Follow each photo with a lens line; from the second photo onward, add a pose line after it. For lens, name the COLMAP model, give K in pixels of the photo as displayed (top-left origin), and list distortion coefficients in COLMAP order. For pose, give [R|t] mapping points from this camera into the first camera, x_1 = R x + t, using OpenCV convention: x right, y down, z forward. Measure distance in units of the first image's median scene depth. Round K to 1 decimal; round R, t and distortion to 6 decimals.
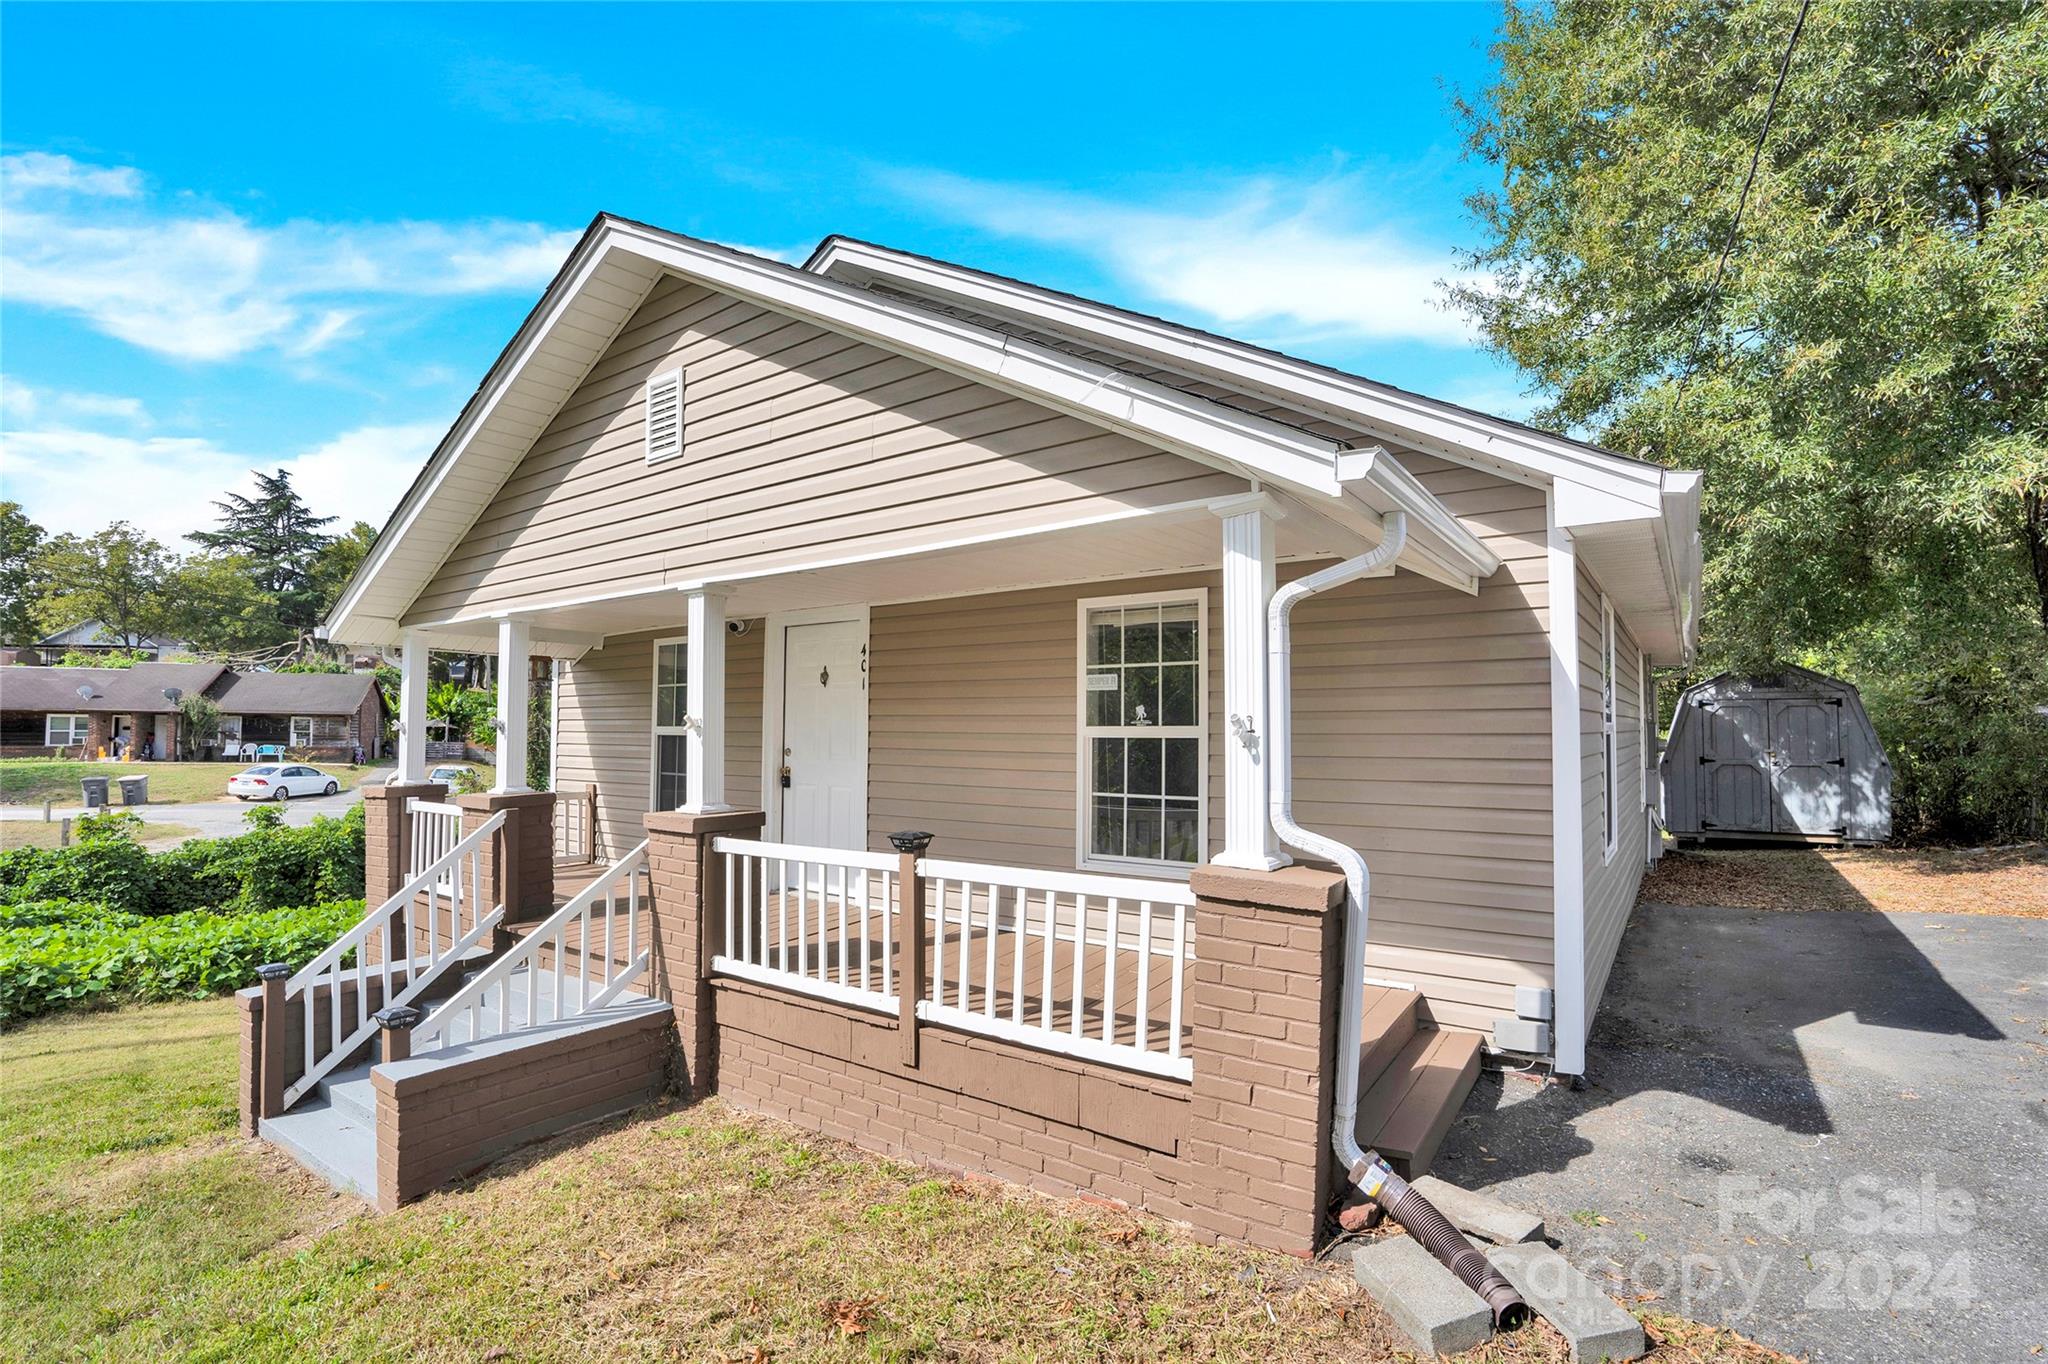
lens RADIAL K [[942.2, 0, 1021.9], [0, 942.2, 687.3], [0, 0, 1]] dist [-0.046134, 0.028944]
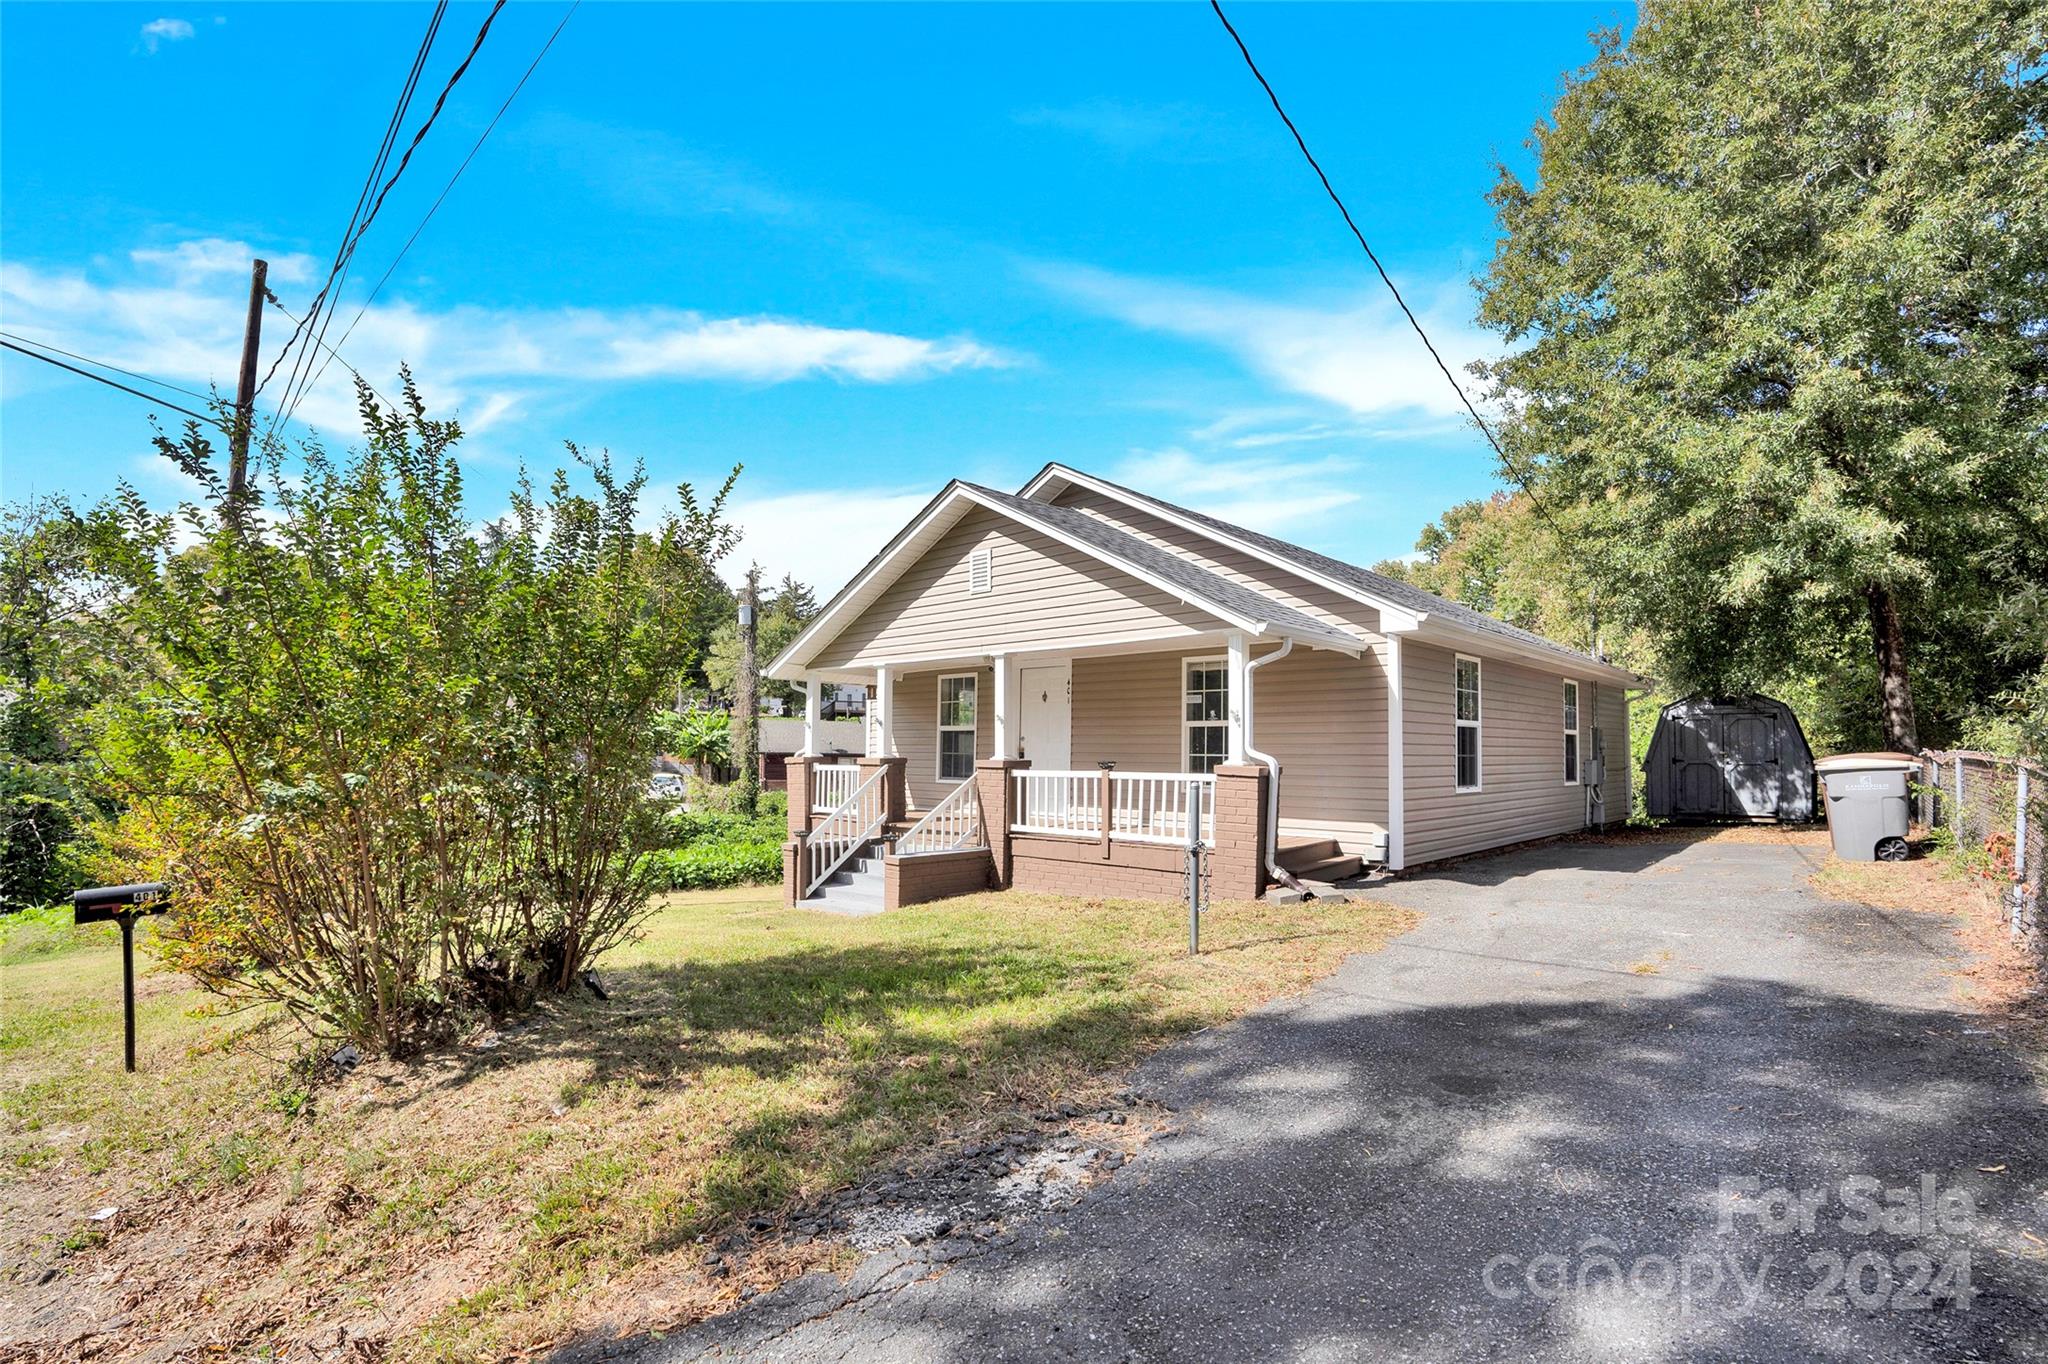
lens RADIAL K [[942.2, 0, 1021.9], [0, 942.2, 687.3], [0, 0, 1]] dist [-0.046134, 0.028944]
pose [[0.989947, -0.001146, -0.141432, 0.005786], [-0.002171, 0.999726, -0.023295, 0.017868], [0.141420, 0.023367, 0.989674, -1.077363]]
